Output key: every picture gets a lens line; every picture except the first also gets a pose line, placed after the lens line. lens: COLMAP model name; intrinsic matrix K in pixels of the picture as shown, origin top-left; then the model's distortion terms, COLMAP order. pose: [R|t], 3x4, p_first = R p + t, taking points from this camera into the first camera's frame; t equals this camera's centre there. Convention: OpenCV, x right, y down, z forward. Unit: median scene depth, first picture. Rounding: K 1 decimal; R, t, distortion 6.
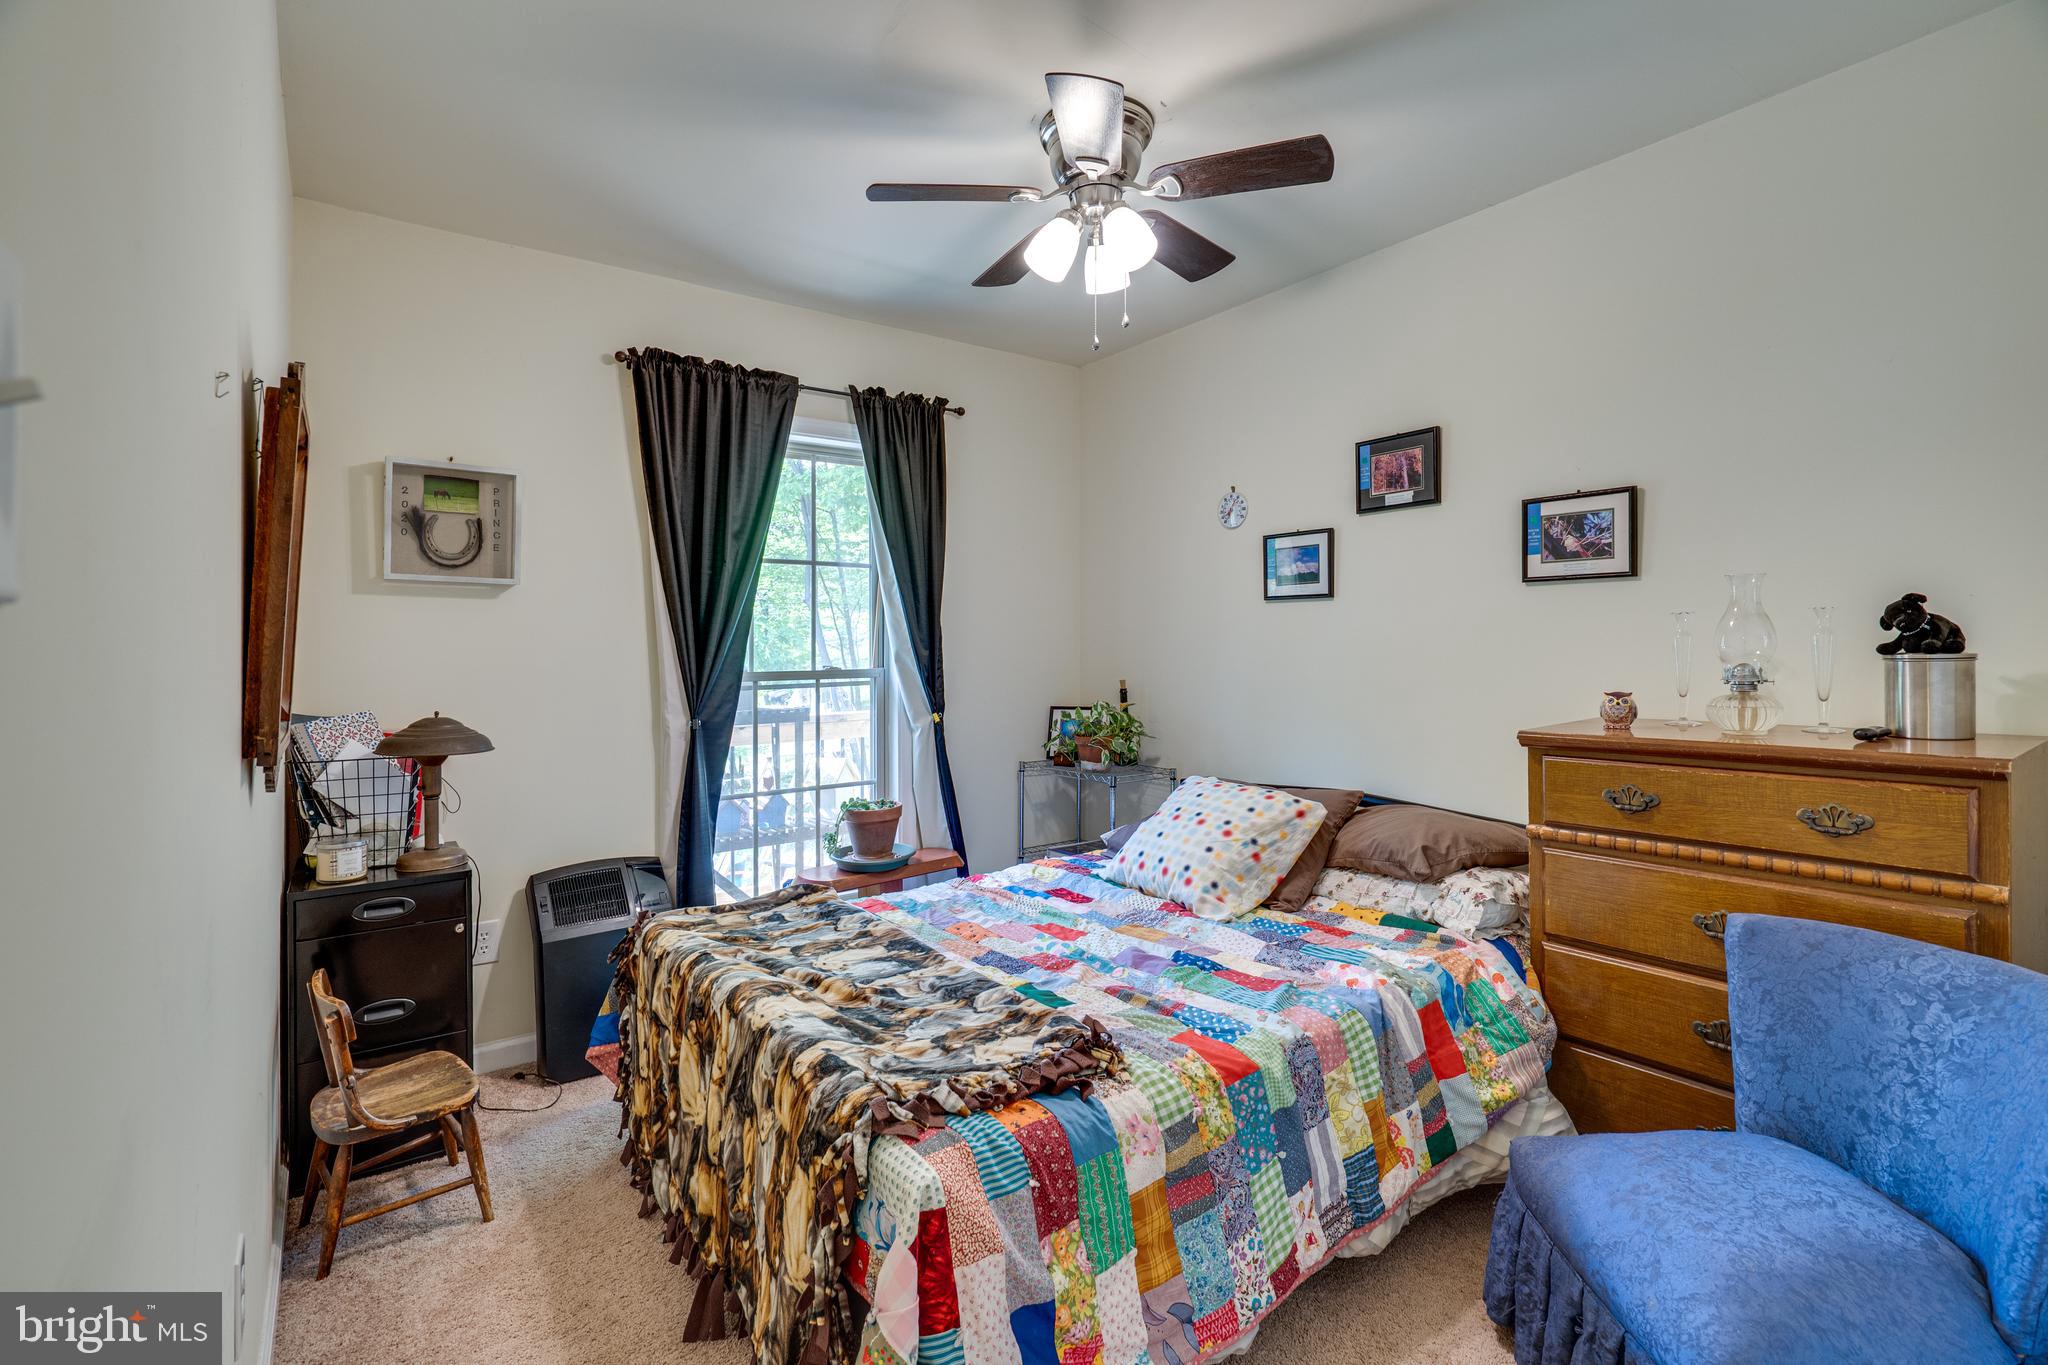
lens RADIAL K [[924.1, 0, 1040.3], [0, 924.1, 653.8], [0, 0, 1]] dist [0.000346, 0.000525]
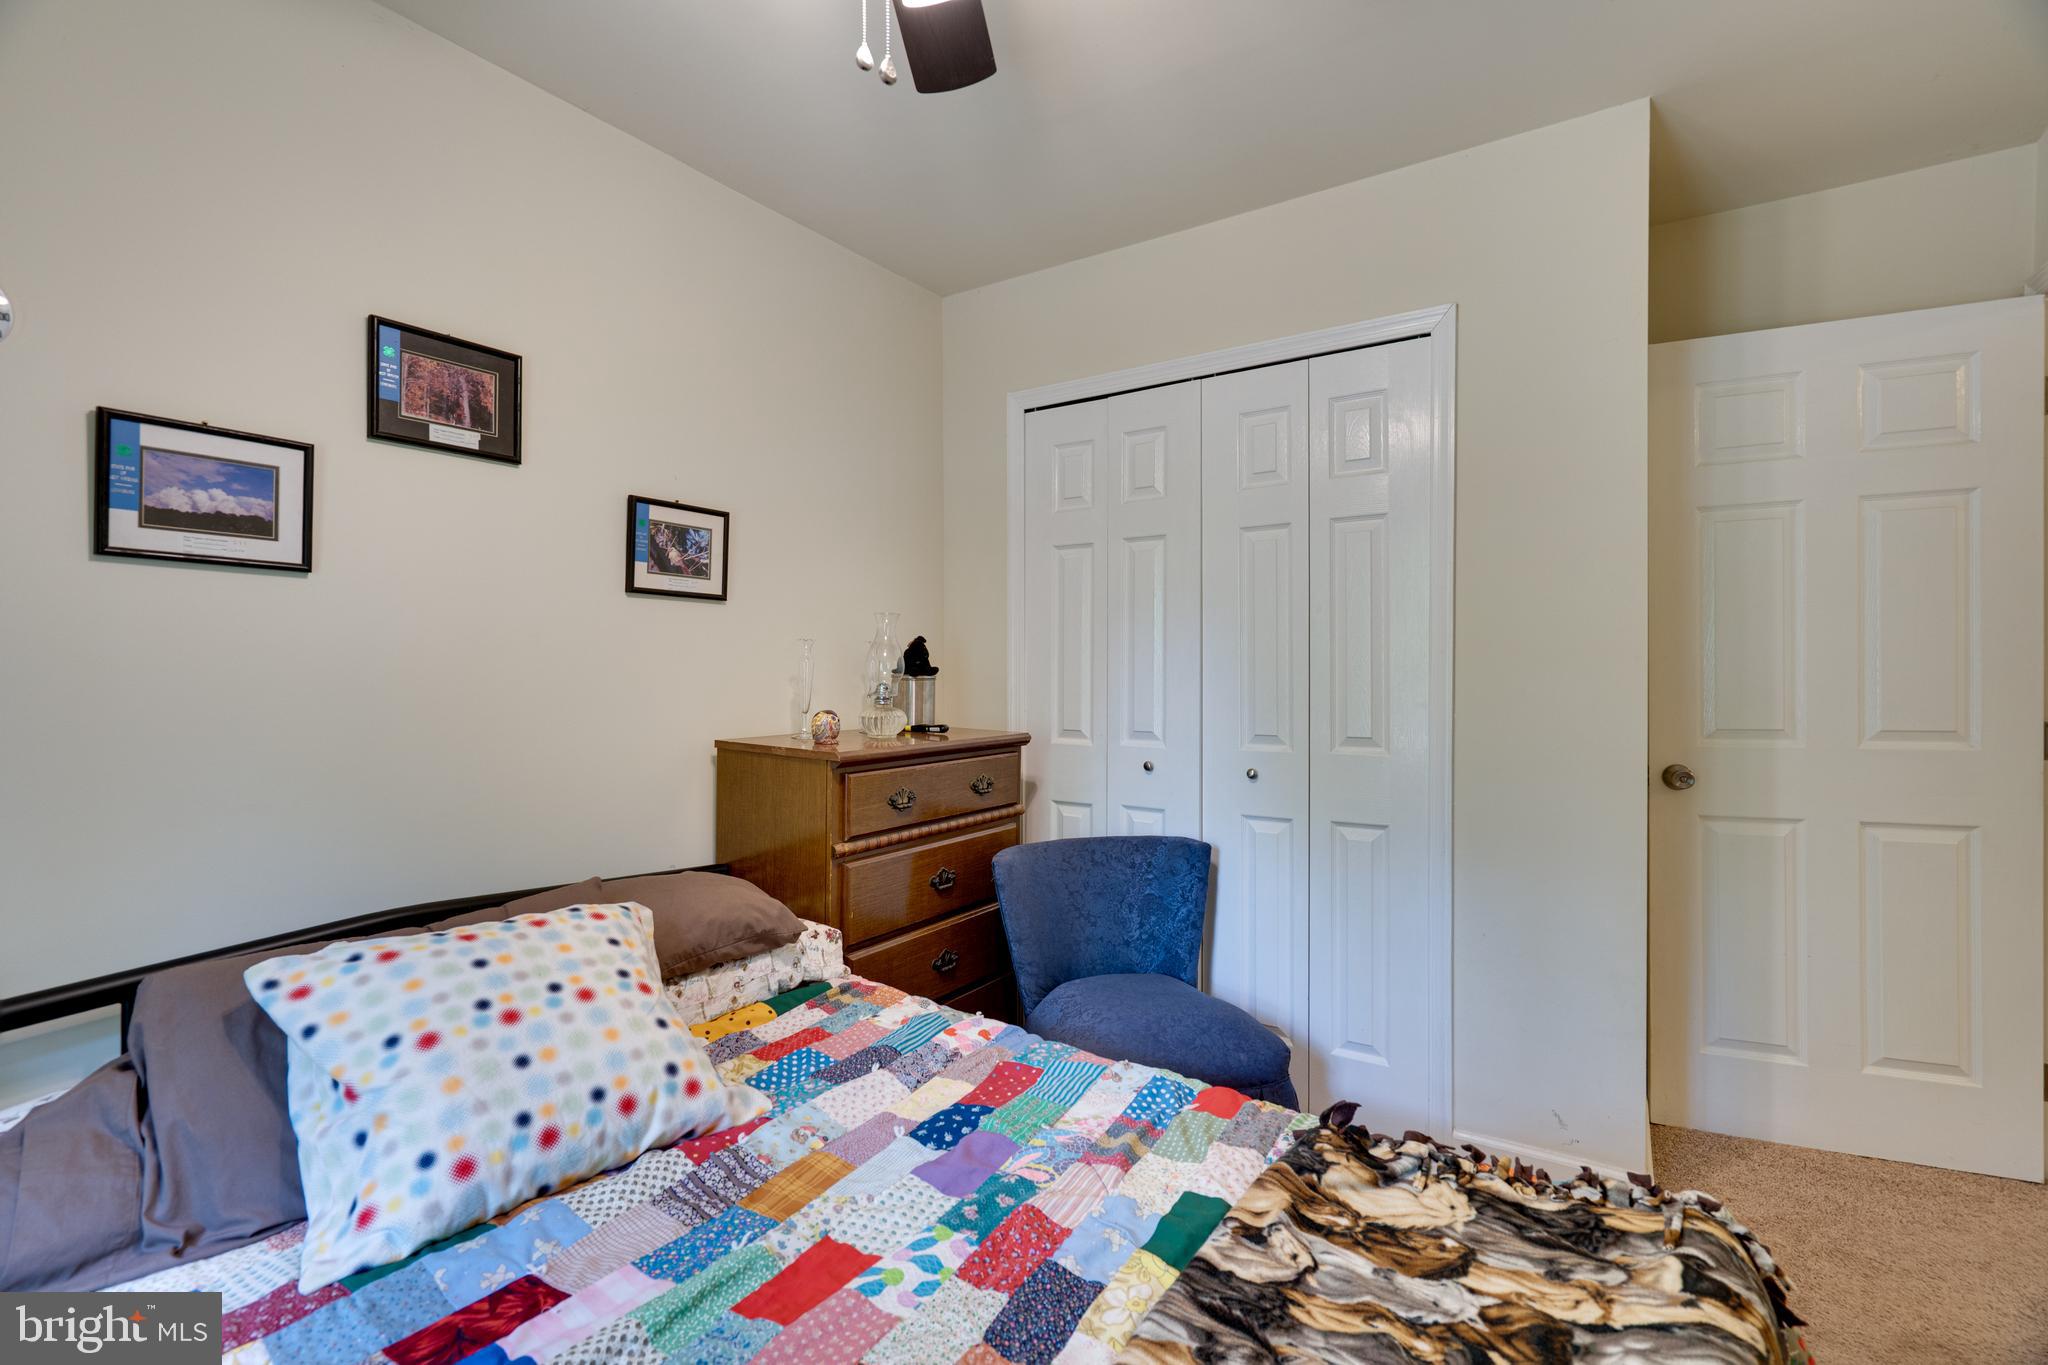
lens RADIAL K [[905.3, 0, 1021.0], [0, 905.3, 687.3], [0, 0, 1]] dist [-0.001169, -0.000091]
pose [[-0.297579, -0.005993, 0.954678, -0.395132], [0.006264, 0.999947, 0.008230, 0.006085], [-0.954677, 0.008430, -0.297526, 0.940291]]
